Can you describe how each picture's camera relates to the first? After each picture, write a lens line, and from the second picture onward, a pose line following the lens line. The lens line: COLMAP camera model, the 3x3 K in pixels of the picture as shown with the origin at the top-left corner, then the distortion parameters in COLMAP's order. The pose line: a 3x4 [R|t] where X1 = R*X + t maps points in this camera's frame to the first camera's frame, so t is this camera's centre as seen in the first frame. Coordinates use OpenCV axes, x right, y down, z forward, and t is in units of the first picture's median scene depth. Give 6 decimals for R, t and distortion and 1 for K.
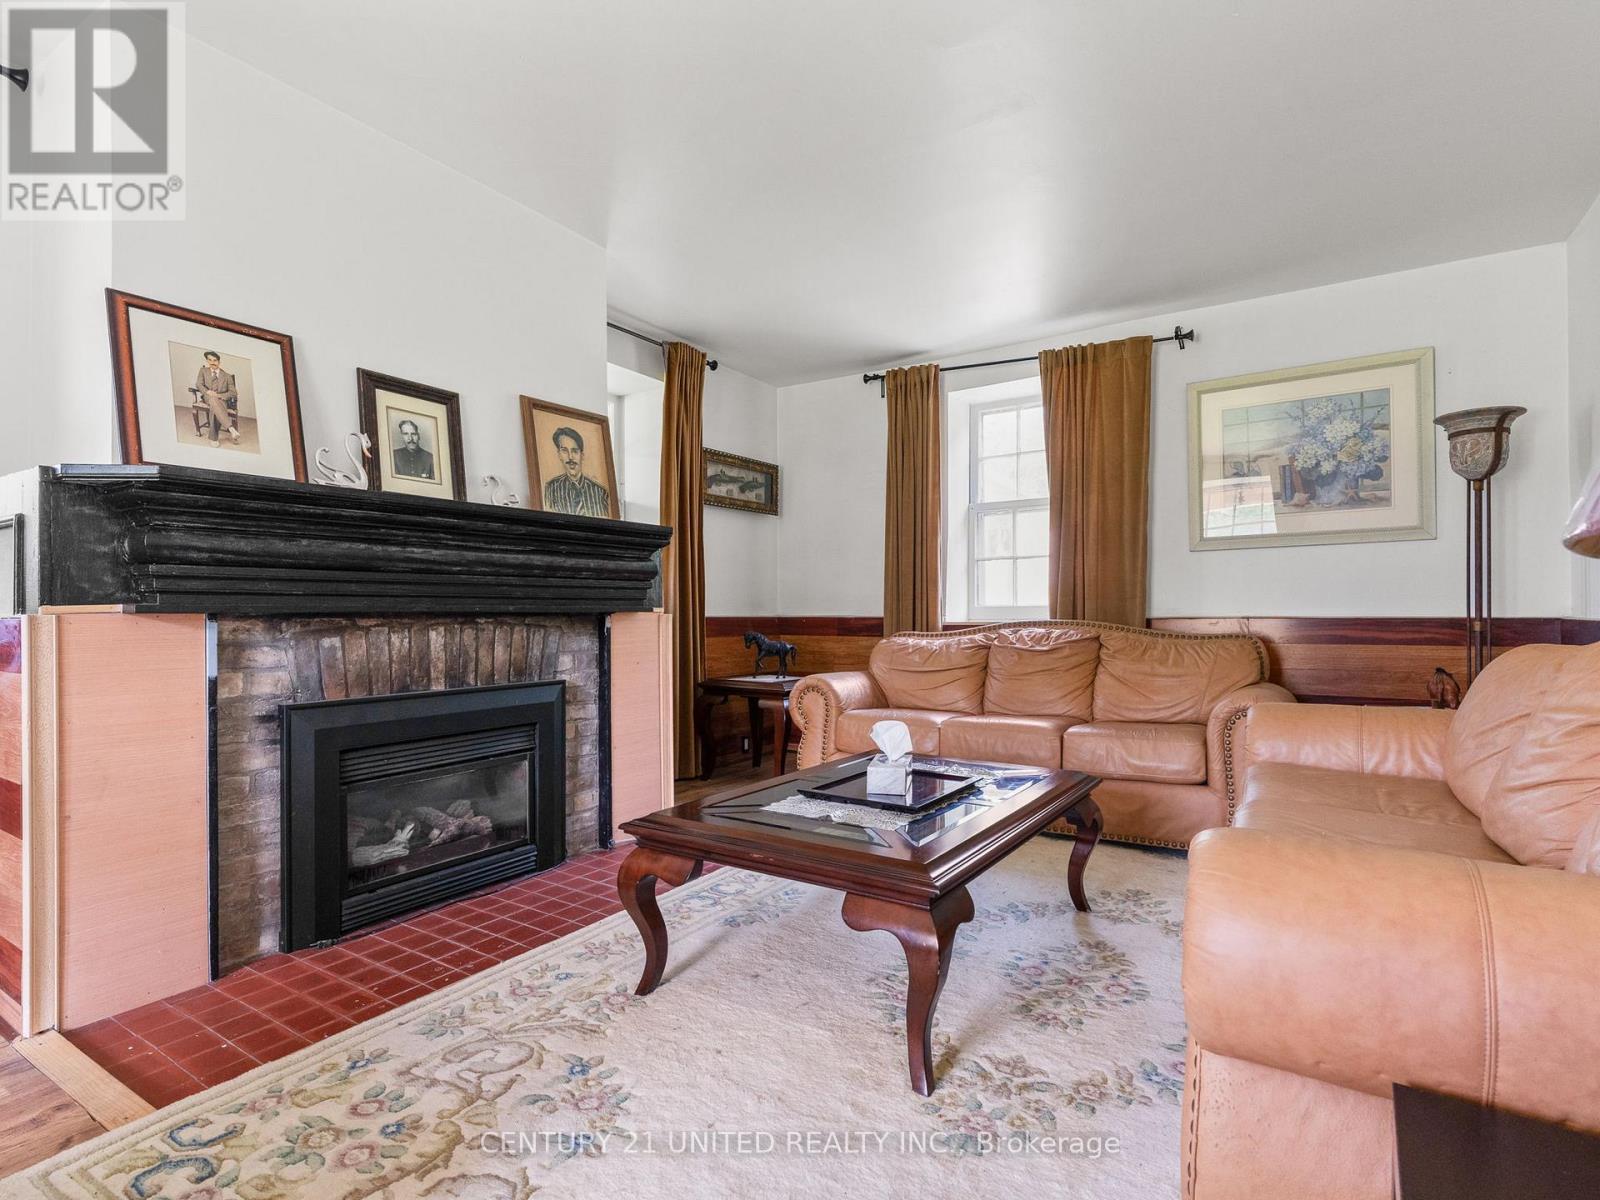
lens RADIAL K [[843.7, 0, 796.9], [0, 843.7, 609.4], [0, 0, 1]] dist [-0.000621, 0.000298]
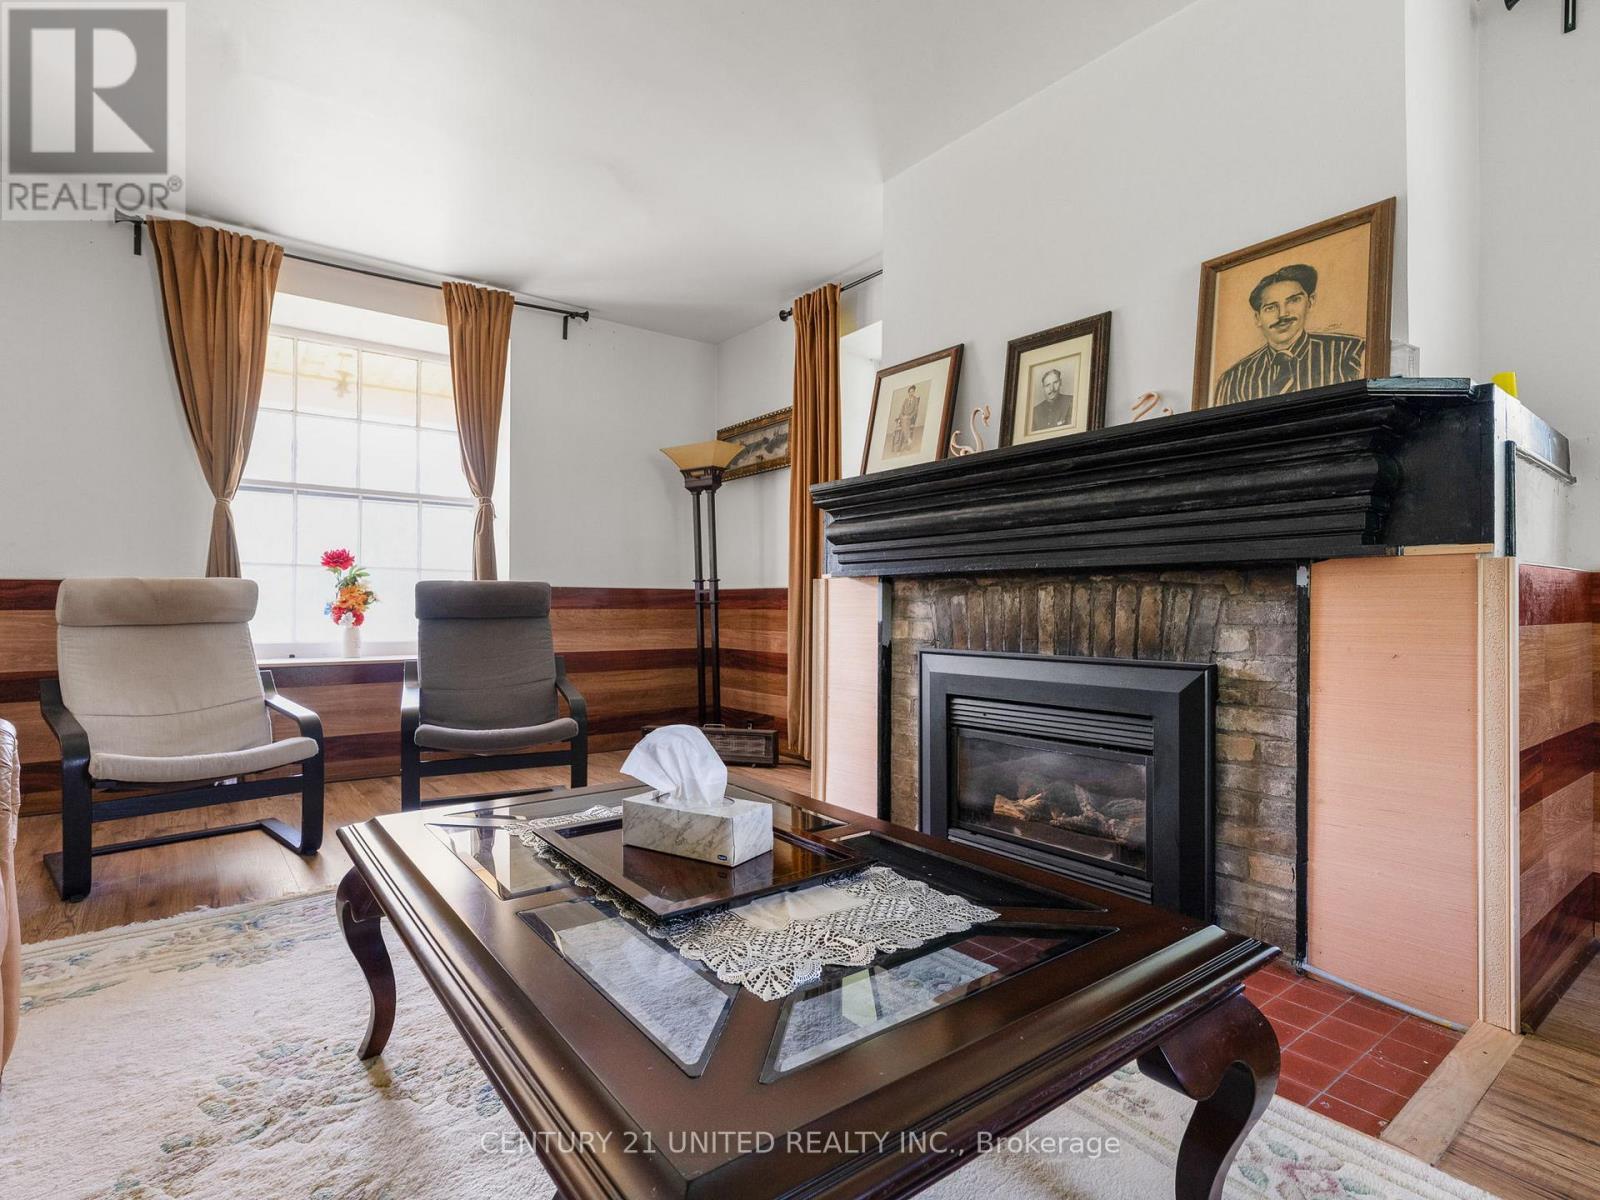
lens RADIAL K [[822.1, 0, 796.7], [0, 822.1, 597.3], [0, 0, 1]] dist [-0.000952, 0.000060]
pose [[-0.344641, -0.010070, -0.938680, 0.506276], [-0.001109, 0.999946, -0.010320, 0.042129], [0.938734, -0.002516, -0.344634, 1.048418]]
